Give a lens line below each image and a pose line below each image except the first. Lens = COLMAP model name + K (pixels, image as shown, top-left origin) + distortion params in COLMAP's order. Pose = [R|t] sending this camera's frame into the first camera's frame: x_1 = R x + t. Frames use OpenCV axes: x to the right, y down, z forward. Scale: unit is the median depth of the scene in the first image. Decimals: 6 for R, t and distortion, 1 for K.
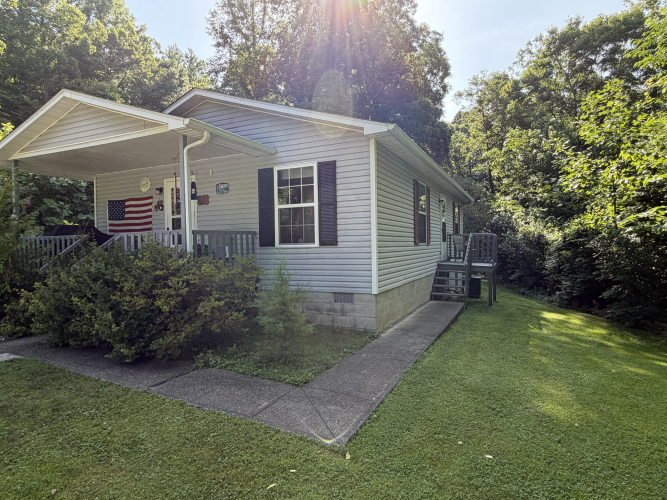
lens RADIAL K [[386.5, 0, 333.5], [0, 386.5, 250.0], [0, 0, 1]] dist [0.001177, 0.000401]
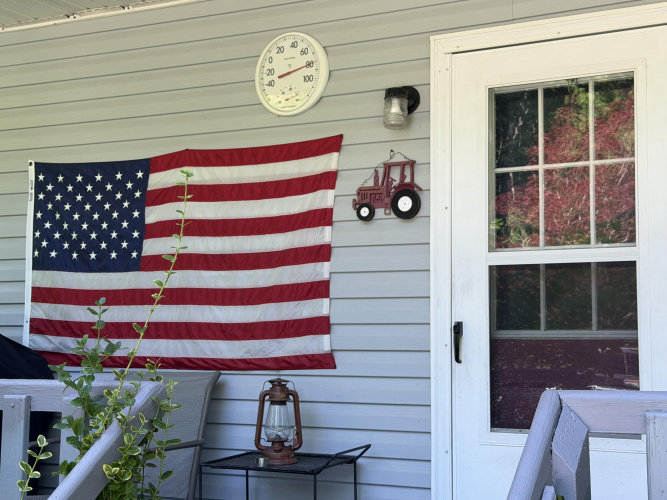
lens RADIAL K [[1040.6, 0, 333.5], [0, 1040.6, 250.0], [0, 0, 1]] dist [0.014735, 0.001397]
pose [[0.999583, 0.025489, -0.013573, -0.461724], [-0.026895, 0.992864, -0.116184, -0.034385], [0.010515, 0.116500, 0.993135, 0.539584]]
